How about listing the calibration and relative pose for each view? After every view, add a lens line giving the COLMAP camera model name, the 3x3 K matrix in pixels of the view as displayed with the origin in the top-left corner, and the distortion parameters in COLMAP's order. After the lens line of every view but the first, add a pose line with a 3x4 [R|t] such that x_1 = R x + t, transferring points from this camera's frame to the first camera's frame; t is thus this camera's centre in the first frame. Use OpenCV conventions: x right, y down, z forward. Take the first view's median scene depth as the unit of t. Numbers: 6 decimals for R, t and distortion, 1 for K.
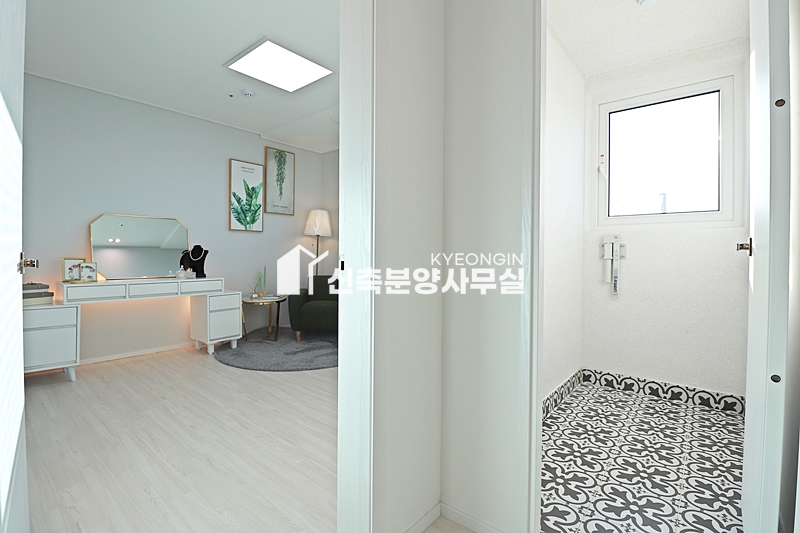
lens RADIAL K [[367.5, 0, 402.3], [0, 367.5, 263.2], [0, 0, 1]] dist [-0.012040, -0.007078]
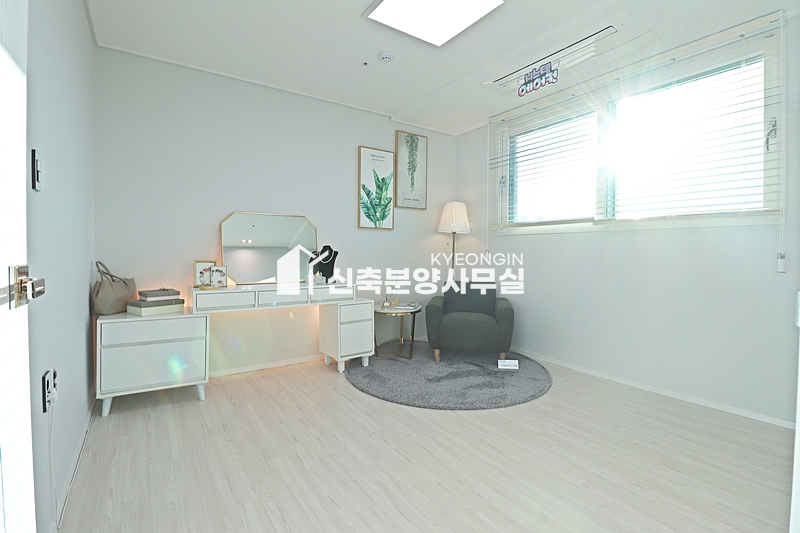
lens RADIAL K [[367.5, 0, 400.9], [0, 367.5, 265.8], [0, 0, 1]] dist [-0.012040, -0.007078]
pose [[0.961297, 0.007921, -0.275401, -0.151815], [-0.004995, 0.999923, 0.011327, -0.011828], [0.275469, -0.009513, 0.961263, 0.210573]]
